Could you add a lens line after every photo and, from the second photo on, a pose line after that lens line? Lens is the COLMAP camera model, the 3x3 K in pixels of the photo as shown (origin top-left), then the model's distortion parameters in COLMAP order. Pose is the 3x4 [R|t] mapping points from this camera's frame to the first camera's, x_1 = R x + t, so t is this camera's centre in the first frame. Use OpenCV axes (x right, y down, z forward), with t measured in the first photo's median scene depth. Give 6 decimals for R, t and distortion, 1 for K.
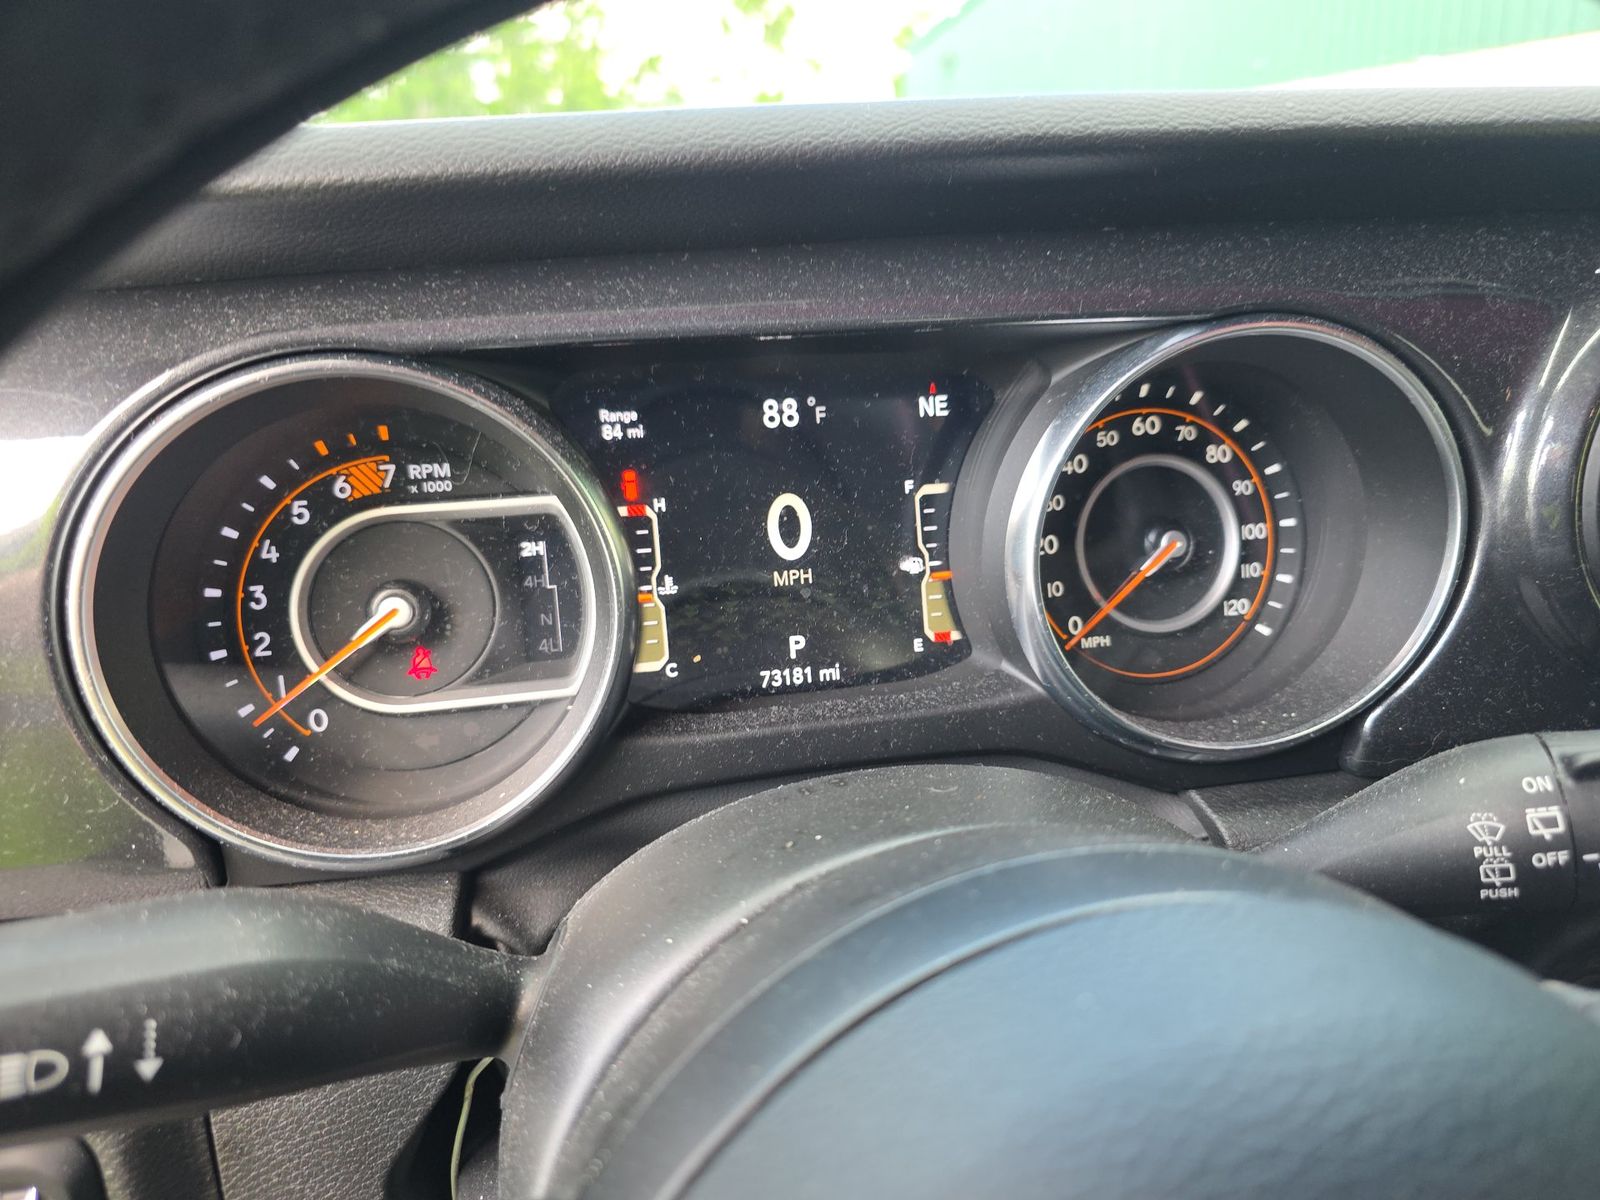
lens RADIAL K [[1095.5, 0, 800.0], [0, 1095.5, 600.0], [0, 0, 1]] dist [0.022820, -0.026251]
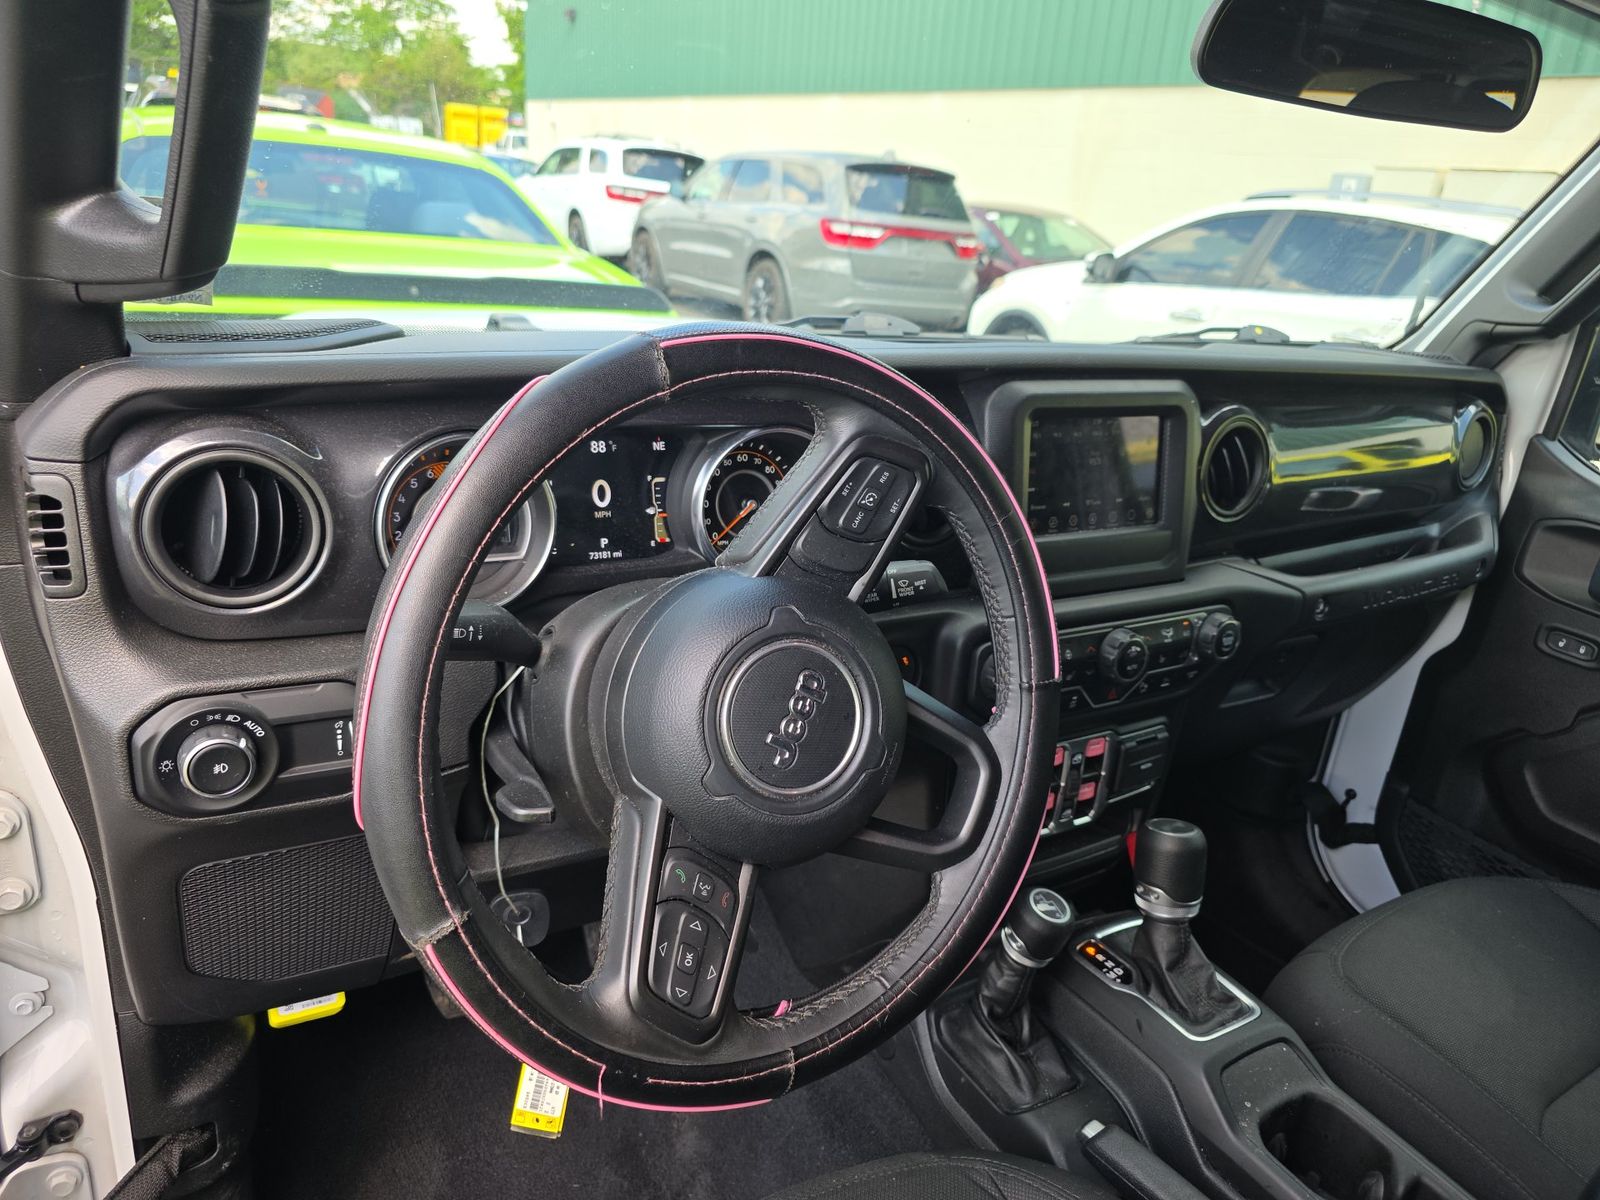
lens RADIAL K [[1090.1, 0, 826.4], [0, 1090.1, 607.2], [0, 0, 1]] dist [0.028304, -0.029209]
pose [[0.934844, -0.008407, 0.354958, -0.406647], [-0.008031, 0.998963, 0.044812, 0.072759], [-0.354967, -0.044743, 0.933808, -1.459675]]
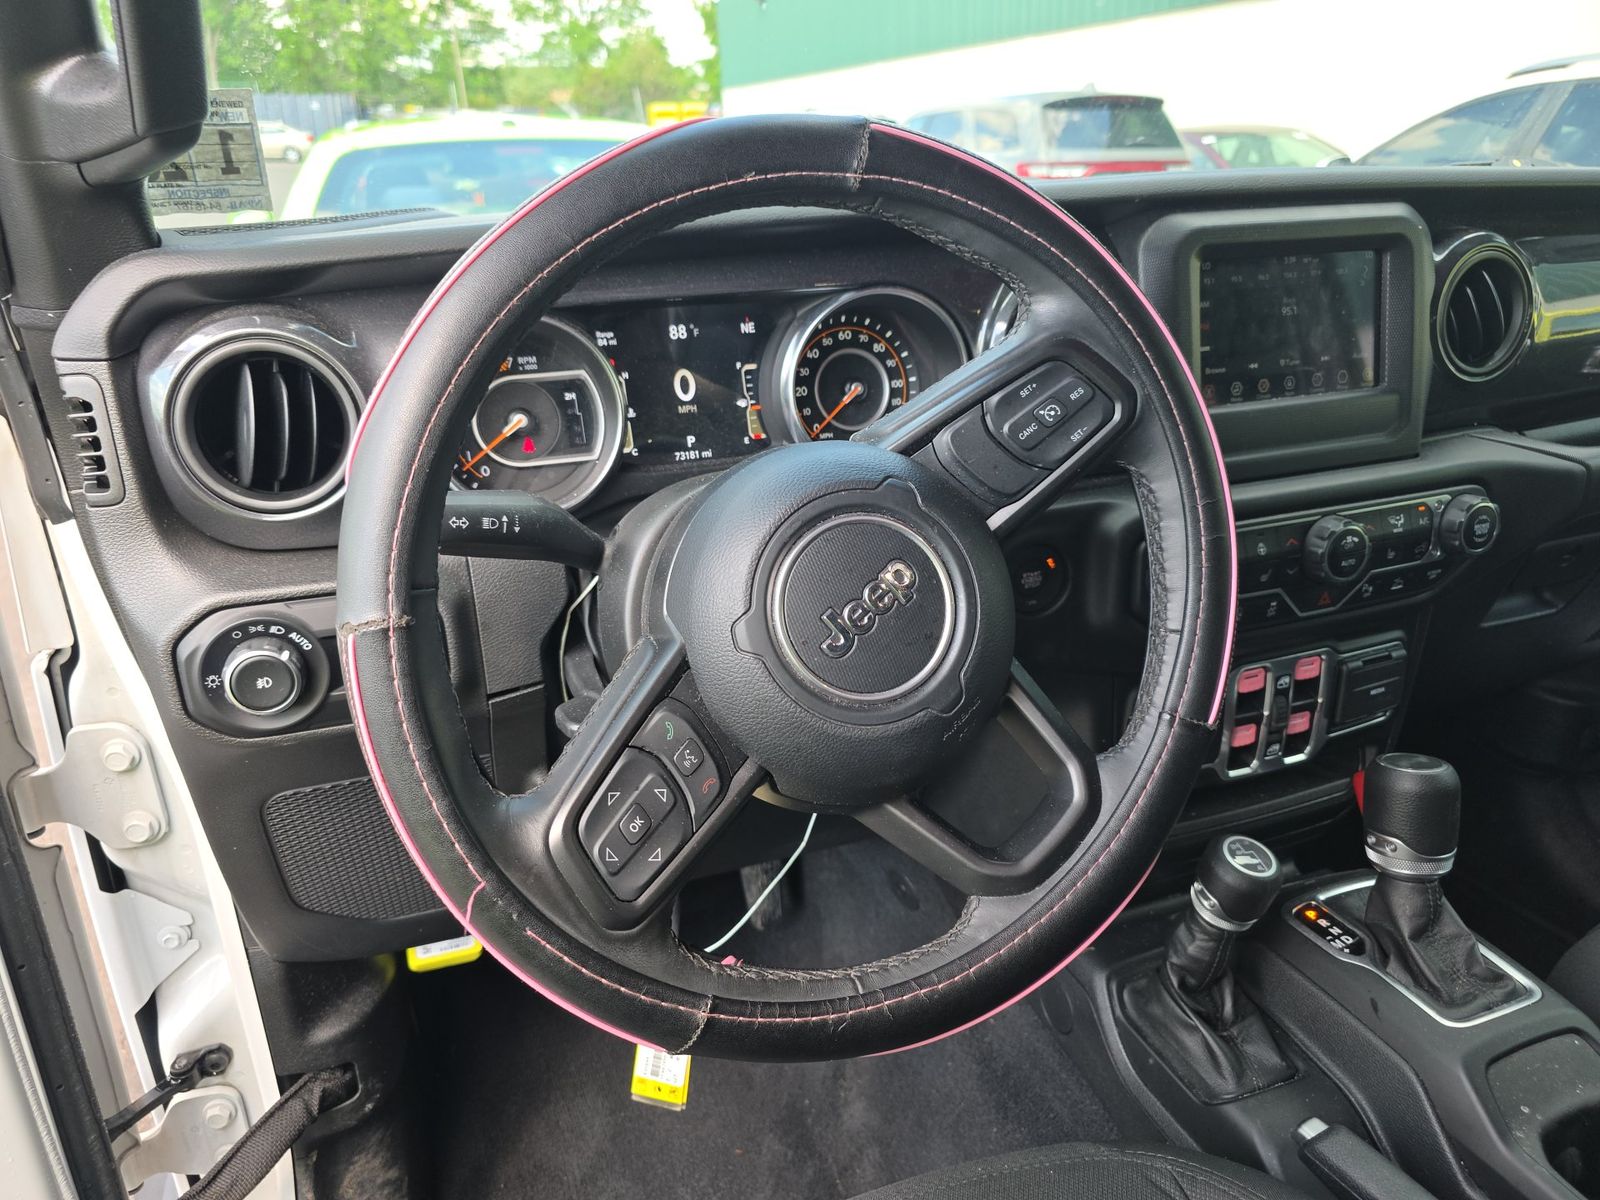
lens RADIAL K [[1095.5, 0, 800.0], [0, 1095.5, 600.0], [0, 0, 1]] dist [0.022820, -0.026251]
pose [[0.988754, -0.053759, 0.139552, -0.110397], [0.046114, 0.997283, 0.057450, 0.244089], [-0.142261, -0.050369, 0.988547, -1.205805]]
